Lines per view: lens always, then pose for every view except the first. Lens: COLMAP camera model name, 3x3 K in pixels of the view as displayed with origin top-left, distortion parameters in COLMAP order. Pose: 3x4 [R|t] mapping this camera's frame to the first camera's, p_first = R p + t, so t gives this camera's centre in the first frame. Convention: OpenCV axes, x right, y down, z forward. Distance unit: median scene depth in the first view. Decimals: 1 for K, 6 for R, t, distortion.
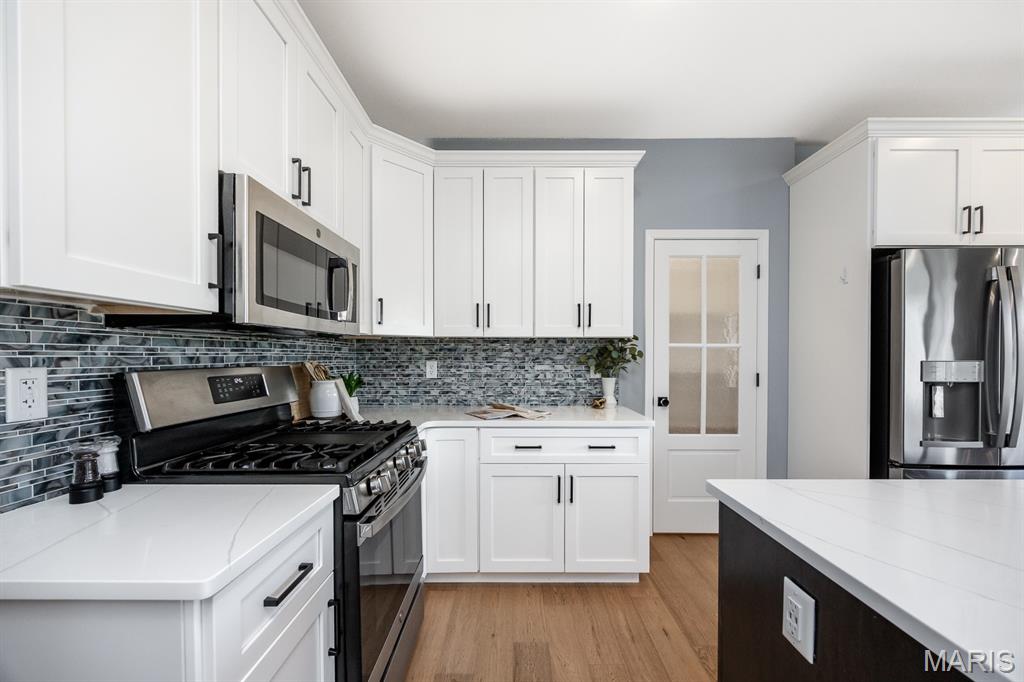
lens RADIAL K [[407.3, 0, 510.9], [0, 407.3, 361.7], [0, 0, 1]] dist [-0.004680, 0.000009]
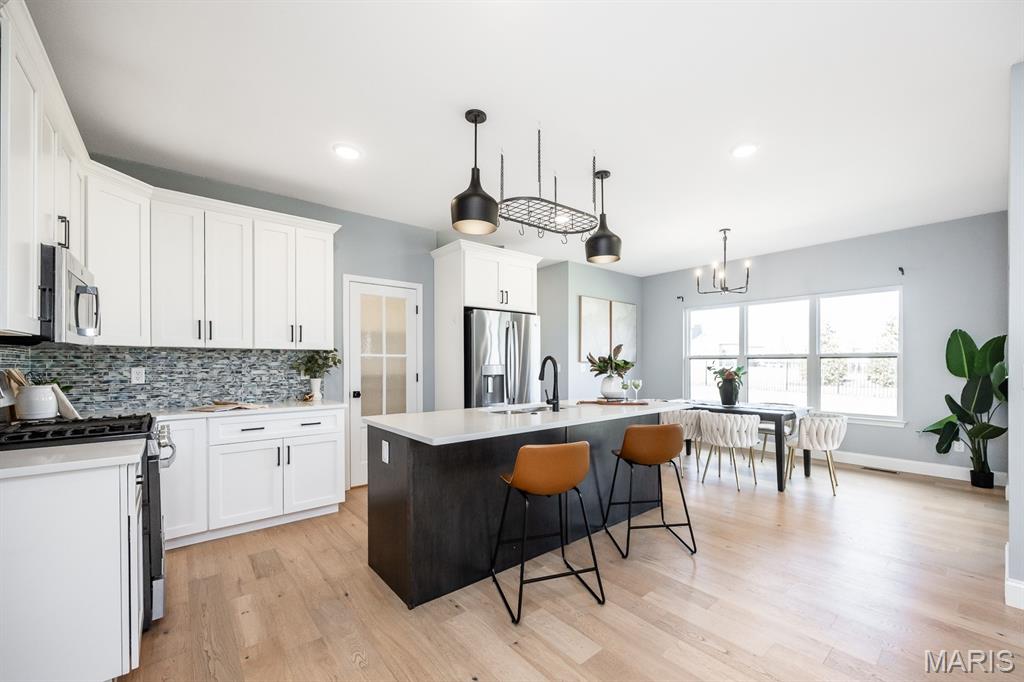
lens RADIAL K [[407.3, 0, 517.3], [0, 407.3, 364.4], [0, 0, 1]] dist [-0.004680, 0.000009]
pose [[0.768657, -0.004972, 0.639641, -0.111816], [0.010912, 0.999926, -0.005341, 0.006144], [-0.639568, 0.011085, 0.768655, -0.478828]]
